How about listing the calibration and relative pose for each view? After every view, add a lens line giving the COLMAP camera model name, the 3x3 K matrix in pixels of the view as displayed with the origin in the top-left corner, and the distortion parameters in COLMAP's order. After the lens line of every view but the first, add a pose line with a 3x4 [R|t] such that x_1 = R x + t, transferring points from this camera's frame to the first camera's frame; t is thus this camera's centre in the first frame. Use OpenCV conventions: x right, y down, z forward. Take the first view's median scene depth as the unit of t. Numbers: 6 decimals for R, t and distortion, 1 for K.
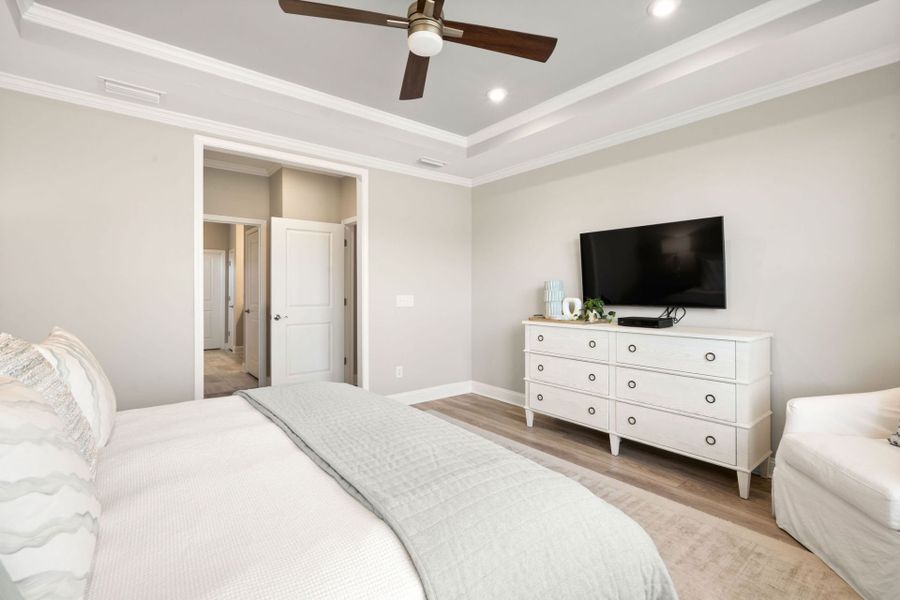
lens RADIAL K [[427.1, 0, 451.2], [0, 427.1, 291.9], [0, 0, 1]] dist [0.000157, 0.000027]
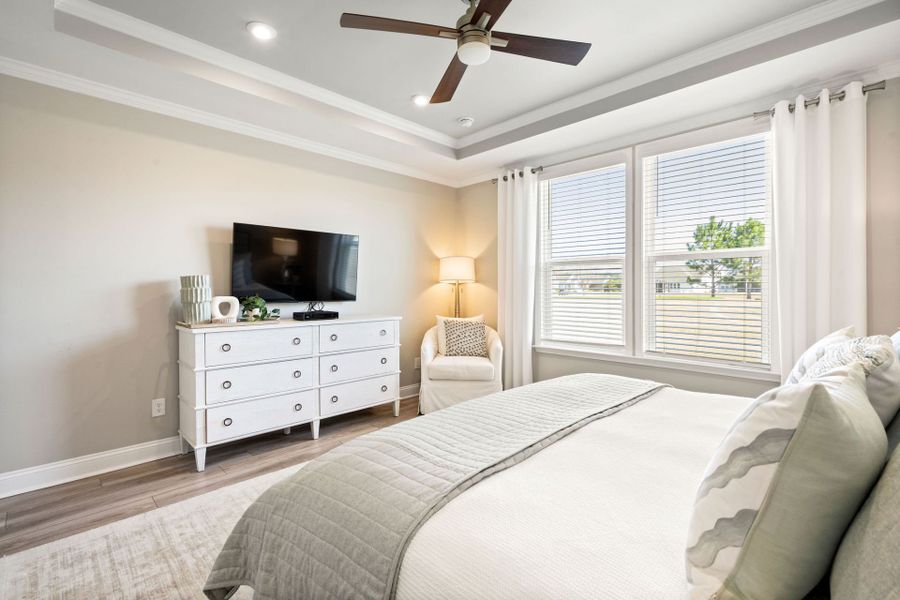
lens RADIAL K [[427.1, 0, 451.2], [0, 427.1, 291.9], [0, 0, 1]] dist [0.000157, 0.000027]
pose [[-0.143869, -0.011585, 0.989529, -0.701505], [0.002414, 0.999924, 0.012058, -0.005350], [-0.989594, 0.004124, -0.143831, 0.767340]]
